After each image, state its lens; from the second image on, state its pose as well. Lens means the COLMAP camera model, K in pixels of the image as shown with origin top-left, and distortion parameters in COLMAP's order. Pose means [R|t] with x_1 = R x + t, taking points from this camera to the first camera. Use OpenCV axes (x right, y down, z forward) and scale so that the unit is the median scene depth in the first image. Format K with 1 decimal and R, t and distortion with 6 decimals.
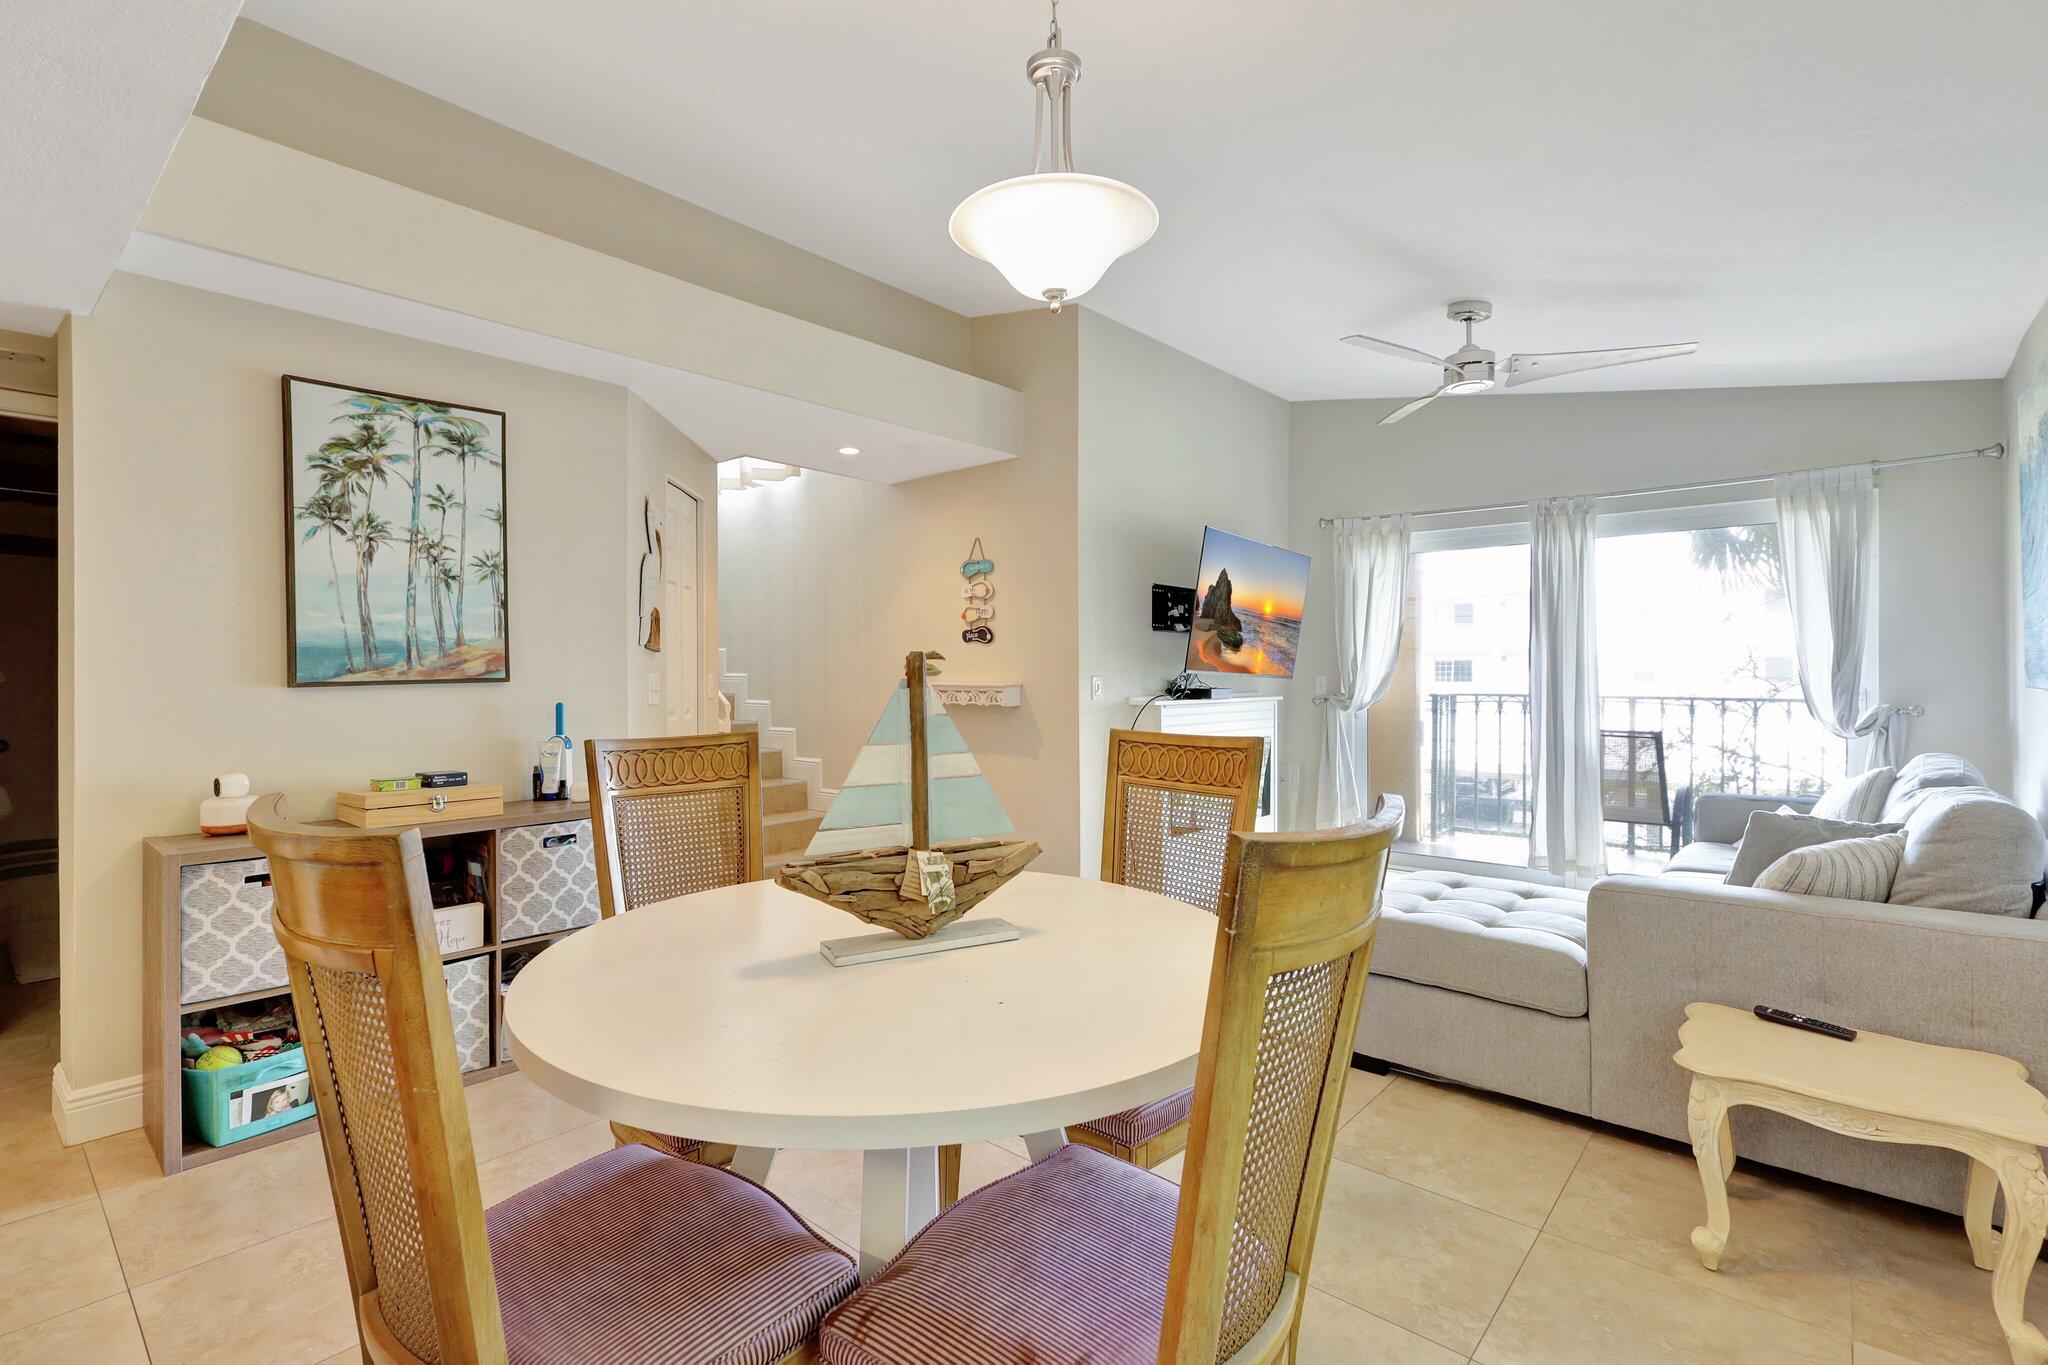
lens RADIAL K [[954.8, 0, 1031.8], [0, 954.8, 670.1], [0, 0, 1]] dist [0.002977, -0.000265]
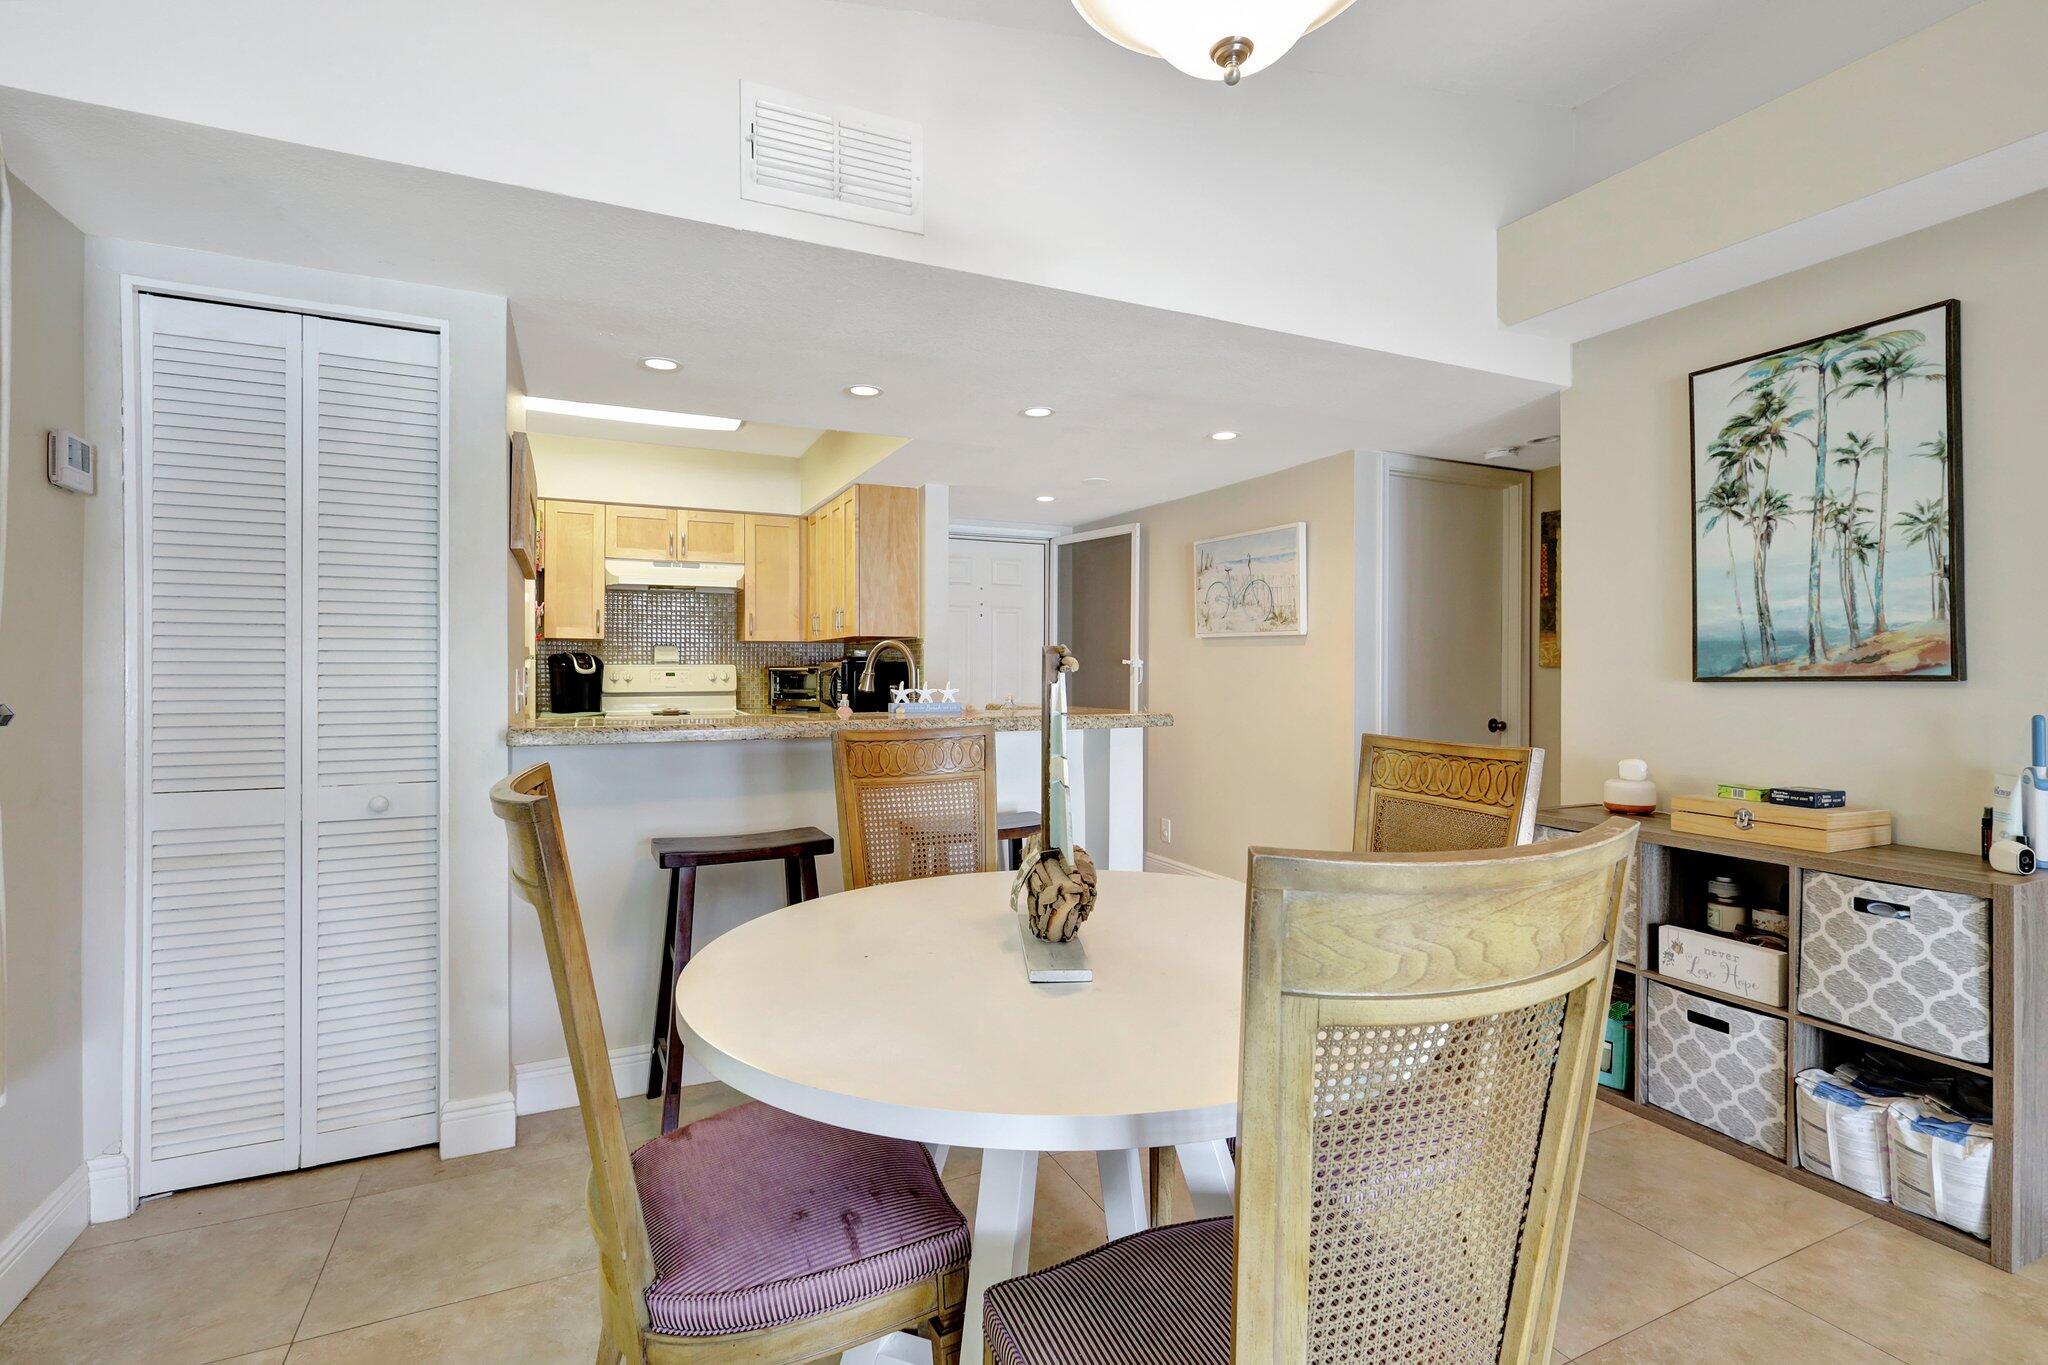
lens RADIAL K [[954.8, 0, 1024.6], [0, 954.8, 668.7], [0, 0, 1]] dist [0.002977, -0.000265]
pose [[-0.418863, 0.002559, -0.908046, 0.282574], [-0.001058, 0.999994, 0.003305, 0.001100], [0.908049, 0.002345, -0.418858, 0.506841]]
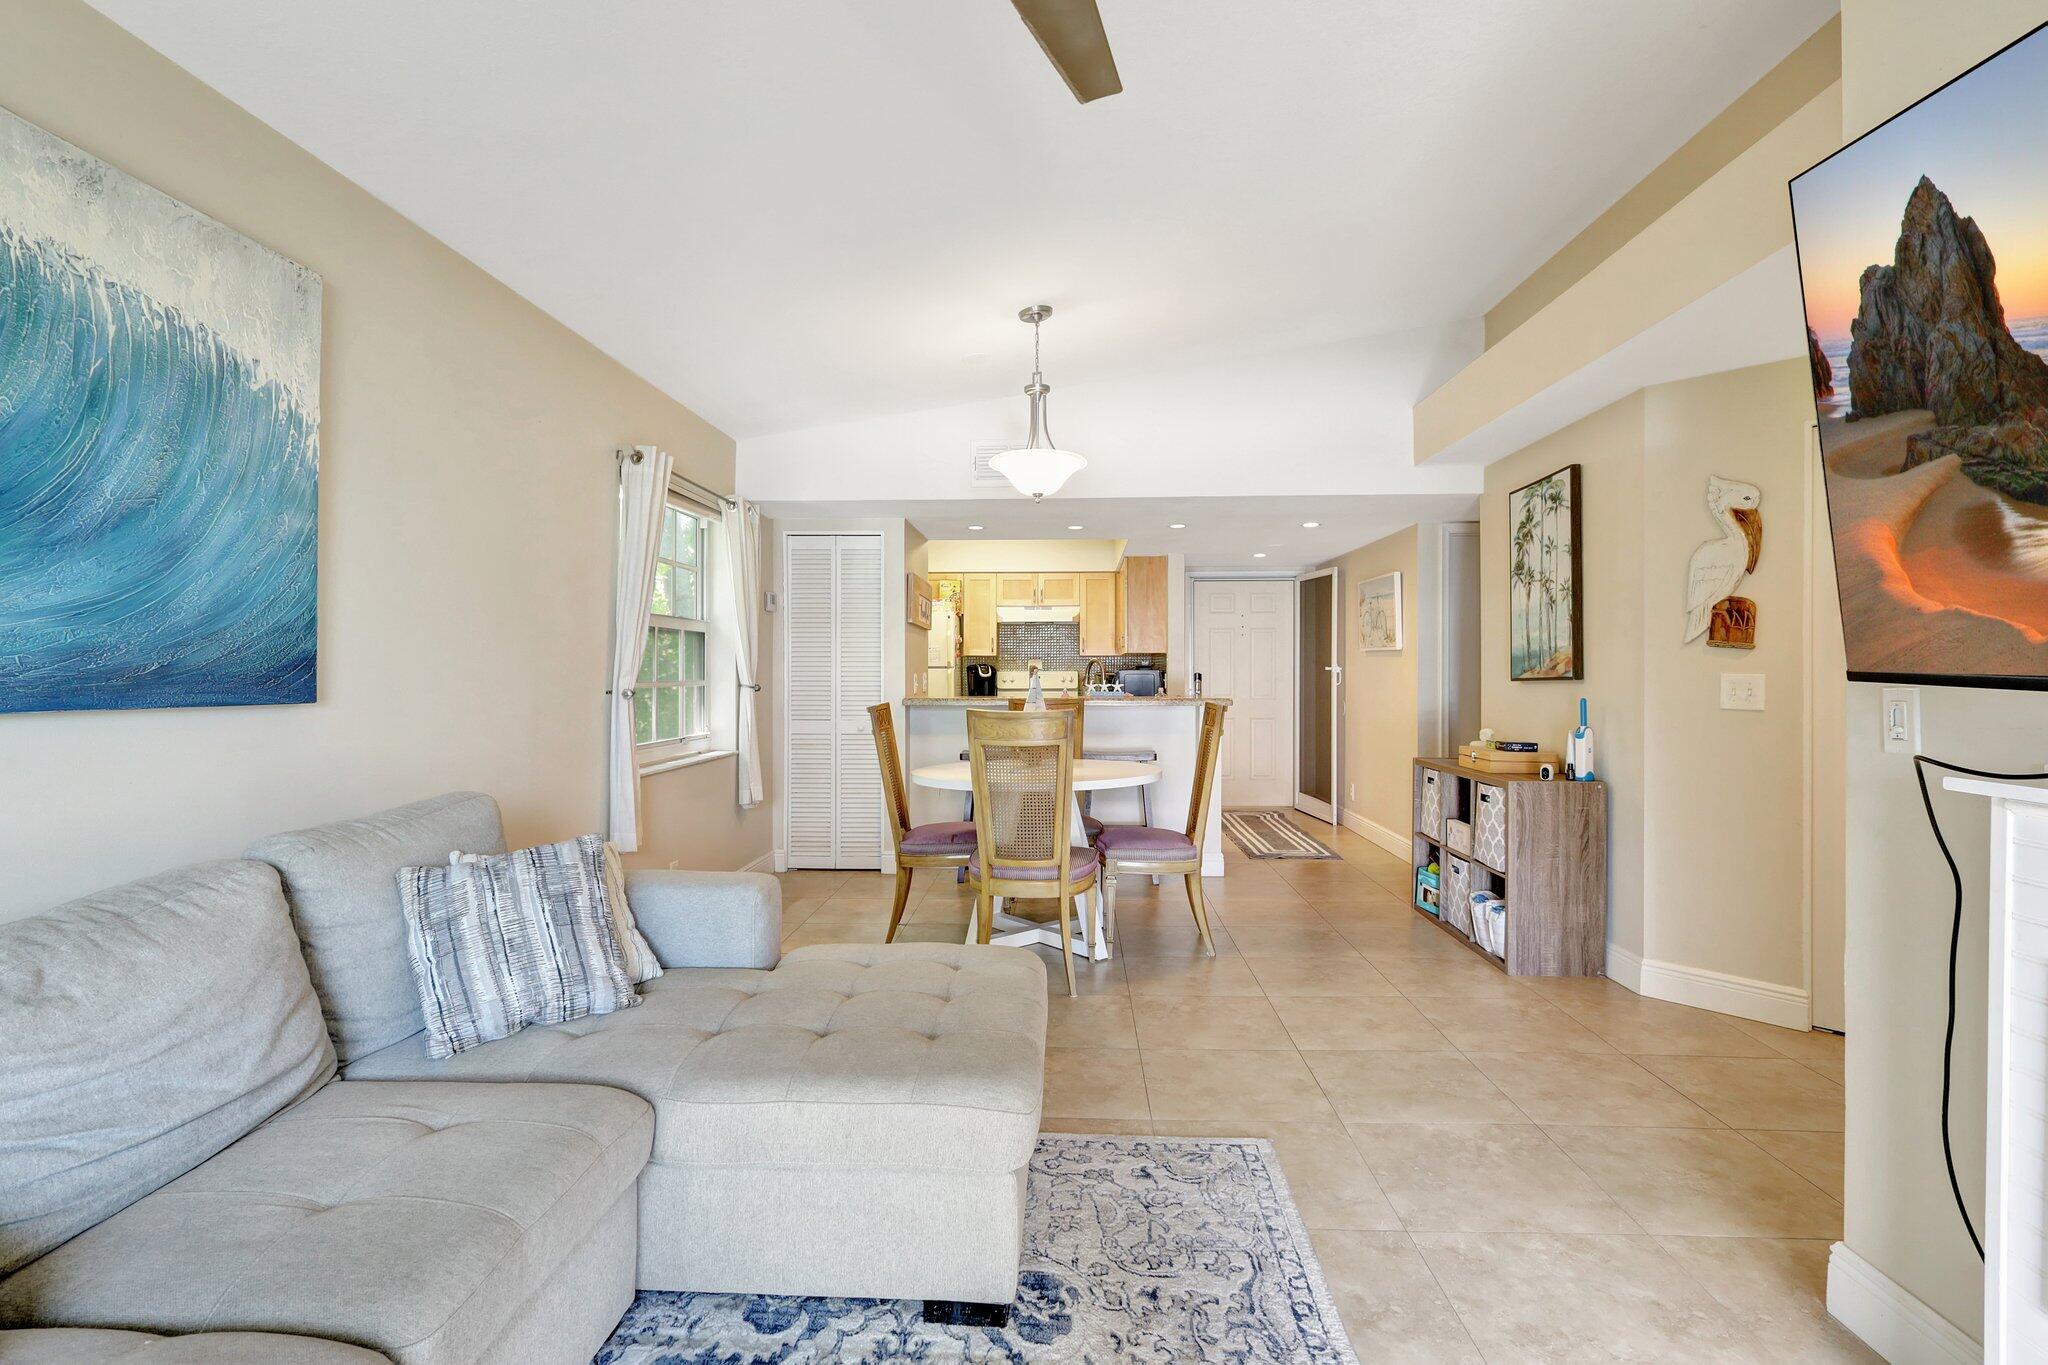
lens RADIAL K [[954.8, 0, 1009.9], [0, 954.8, 673.8], [0, 0, 1]] dist [0.002977, -0.000265]
pose [[-0.802523, 0.003872, -0.596608, 0.587618], [0.002101, 0.999991, 0.003664, -0.001499], [0.596617, 0.001687, -0.802524, 1.173095]]
